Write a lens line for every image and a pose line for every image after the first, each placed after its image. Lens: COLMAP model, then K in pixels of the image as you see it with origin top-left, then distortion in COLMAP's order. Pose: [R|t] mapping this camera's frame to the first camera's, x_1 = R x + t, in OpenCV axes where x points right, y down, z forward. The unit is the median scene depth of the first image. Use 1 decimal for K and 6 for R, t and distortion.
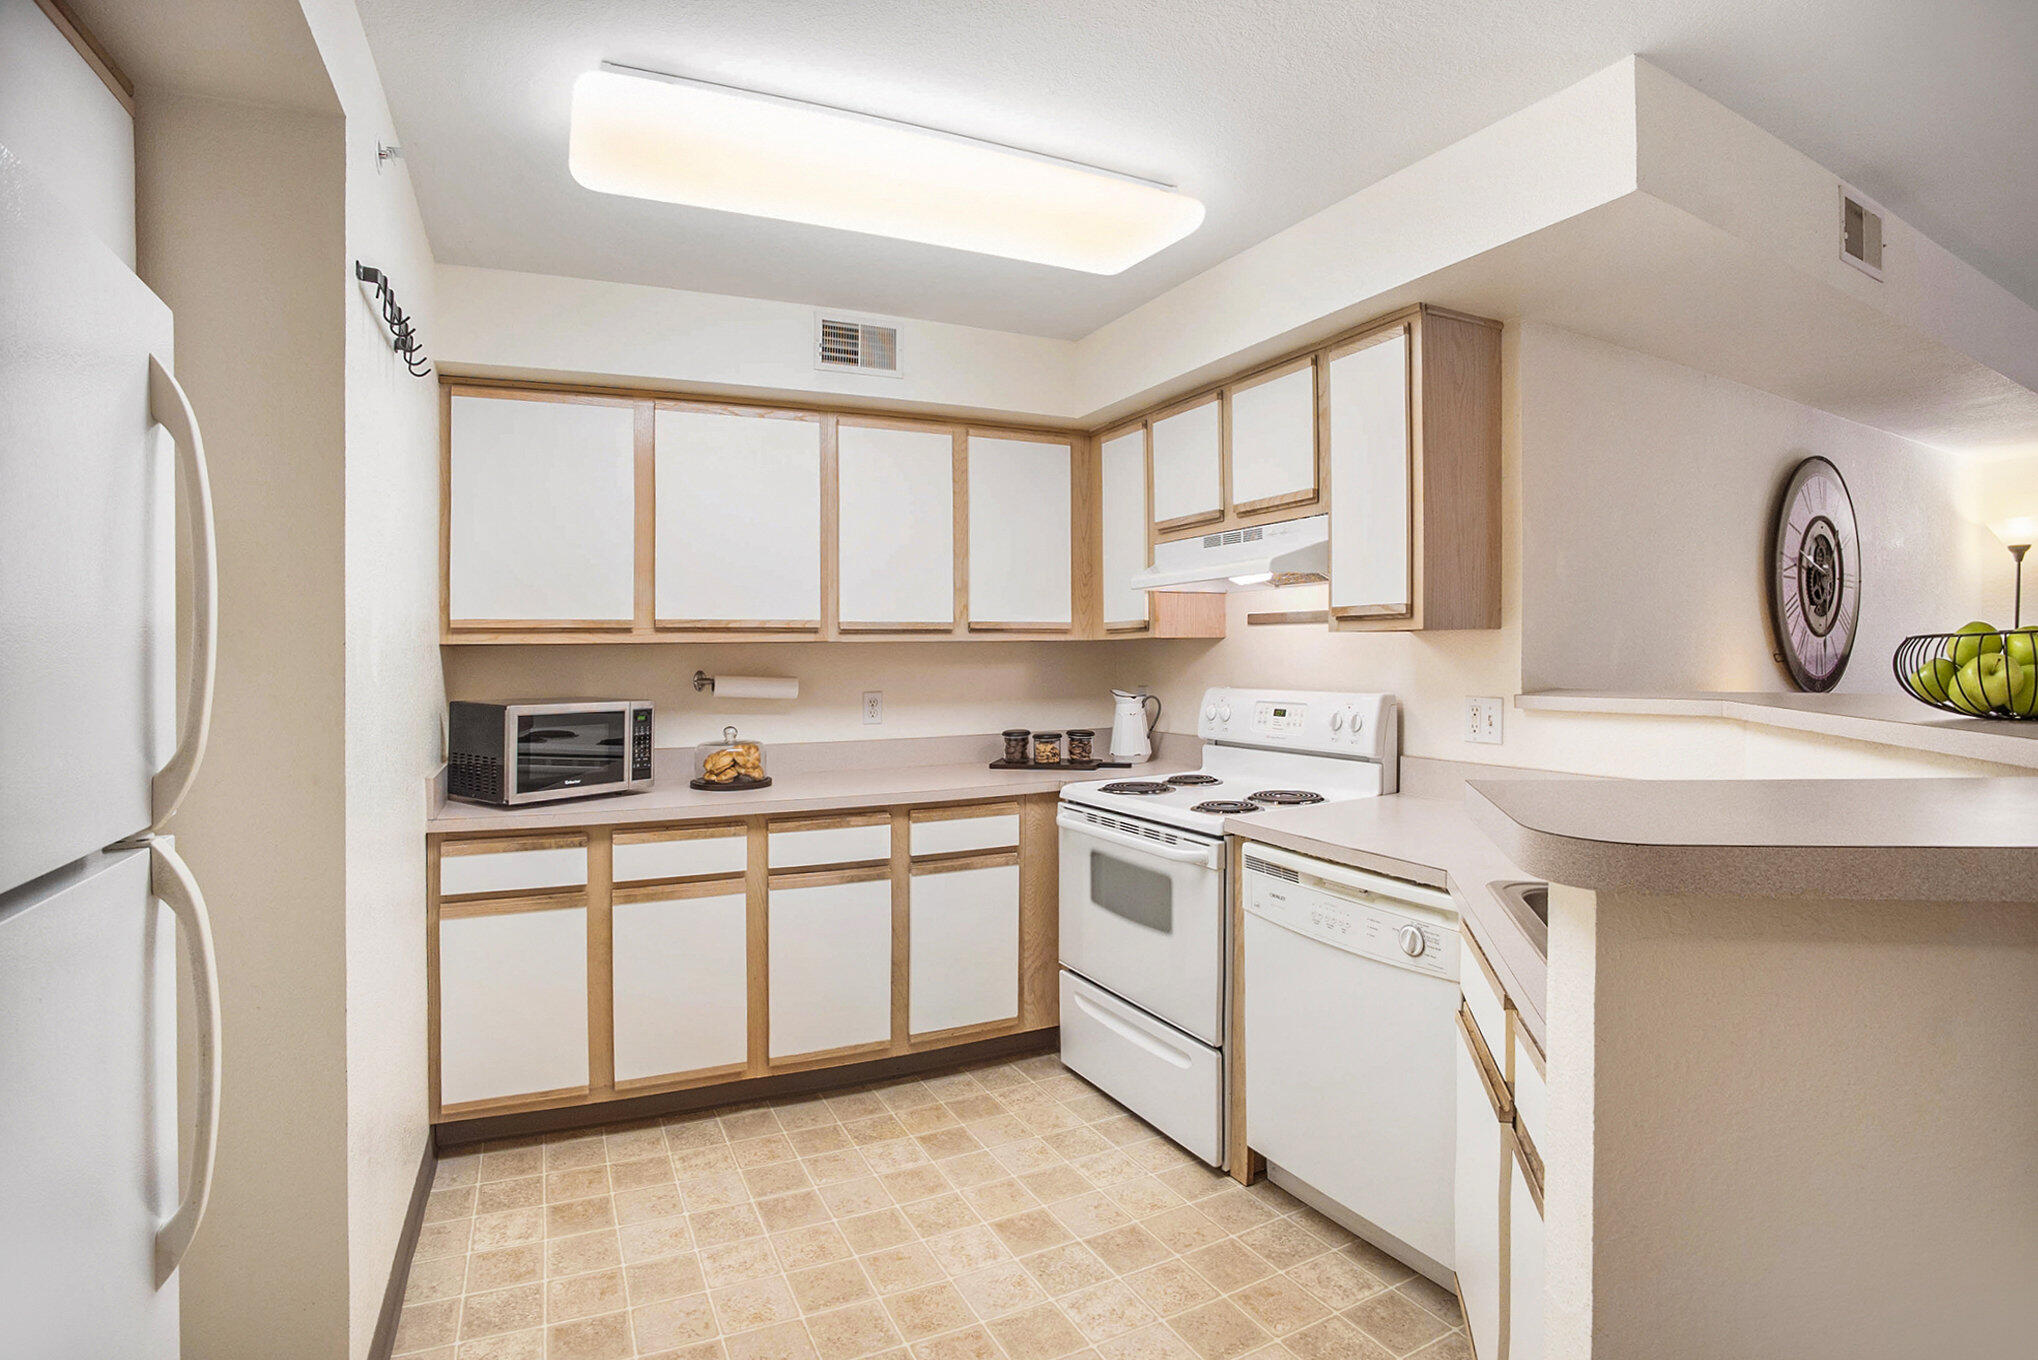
lens RADIAL K [[1126.2, 0, 1023.0], [0, 1126.2, 645.1], [0, 0, 1]] dist [-0.000339, -0.000130]
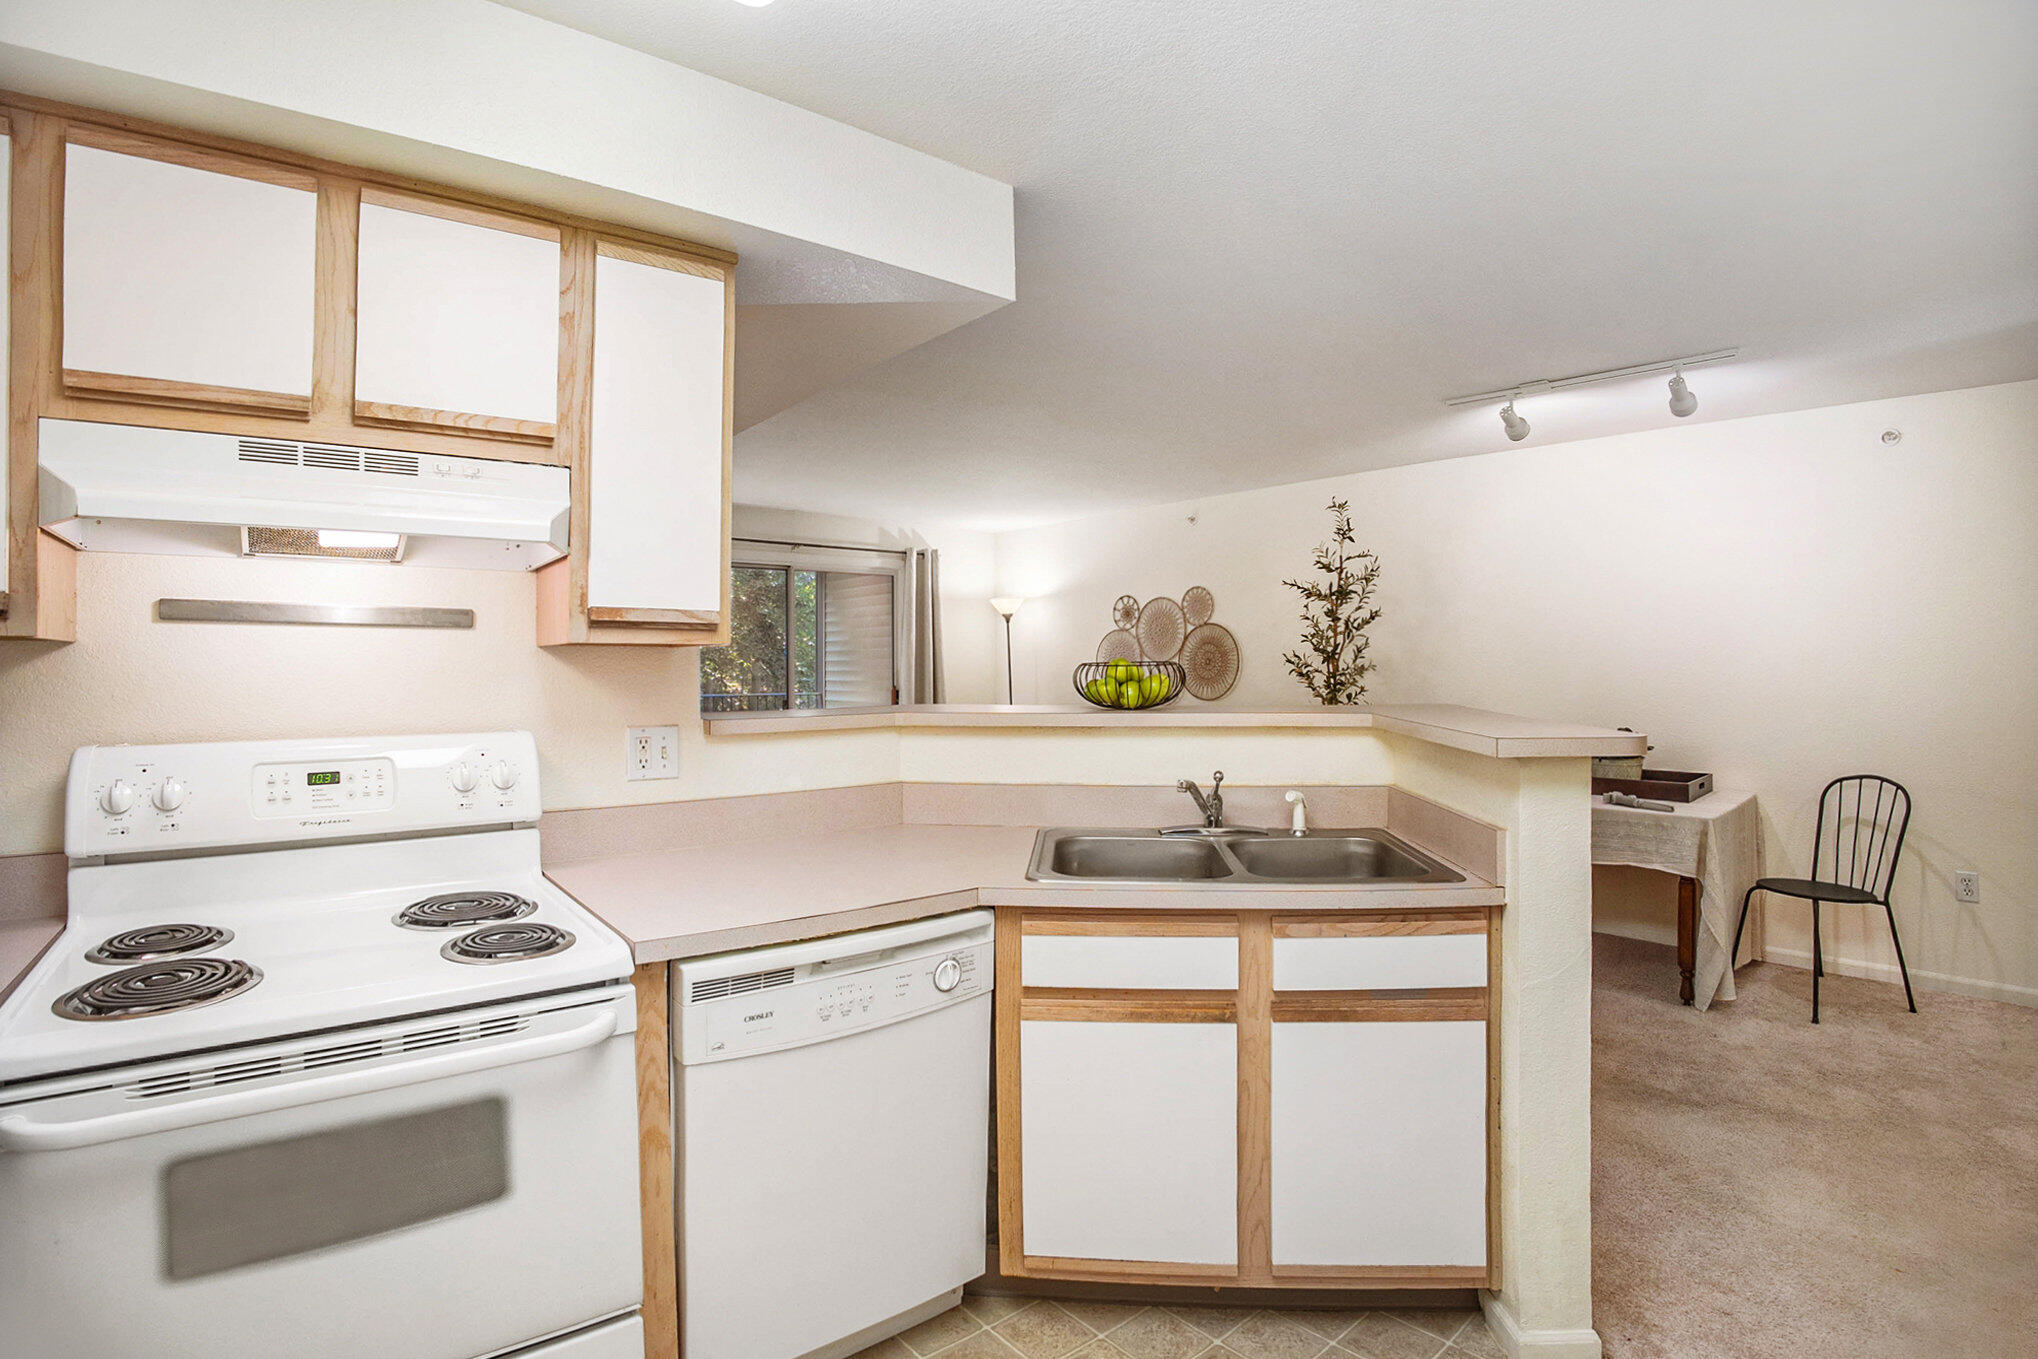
lens RADIAL K [[953.8, 0, 1019.0], [0, 953.8, 679.5], [0, 0, 1]] dist [-0.081087, -0.000131]
pose [[-0.231923, -0.002855, 0.972730, -0.324694], [-0.003489, 0.999992, 0.002103, 0.008204], [-0.972728, -0.002906, -0.231931, 0.825795]]
